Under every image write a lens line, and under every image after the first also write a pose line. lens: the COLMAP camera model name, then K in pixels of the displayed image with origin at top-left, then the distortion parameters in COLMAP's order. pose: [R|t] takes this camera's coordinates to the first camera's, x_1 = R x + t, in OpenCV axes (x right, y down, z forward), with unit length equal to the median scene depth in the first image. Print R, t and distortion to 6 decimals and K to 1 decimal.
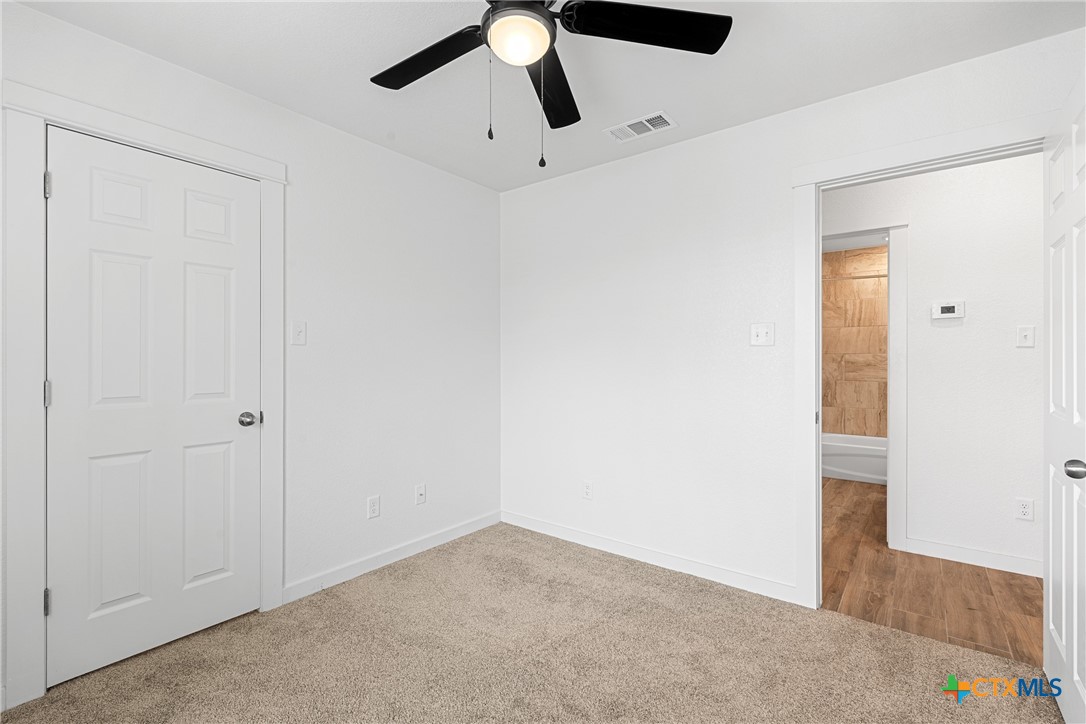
lens RADIAL K [[486.0, 0, 545.1], [0, 486.0, 359.2], [0, 0, 1]] dist [-0.004031, 0.000697]
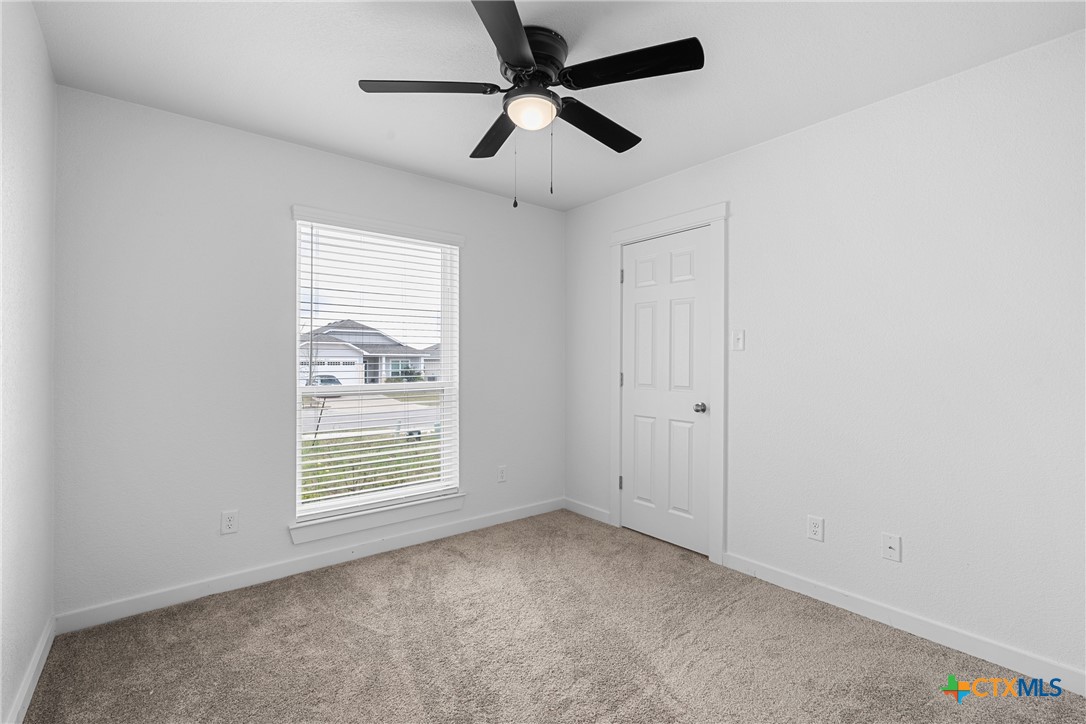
lens RADIAL K [[486.0, 0, 545.1], [0, 486.0, 359.2], [0, 0, 1]] dist [-0.004031, 0.000697]
pose [[-0.228005, -0.004360, -0.973650, 1.813973], [-0.003456, 0.999987, -0.003669, -0.007891], [0.973654, 0.002528, -0.228017, 2.051969]]
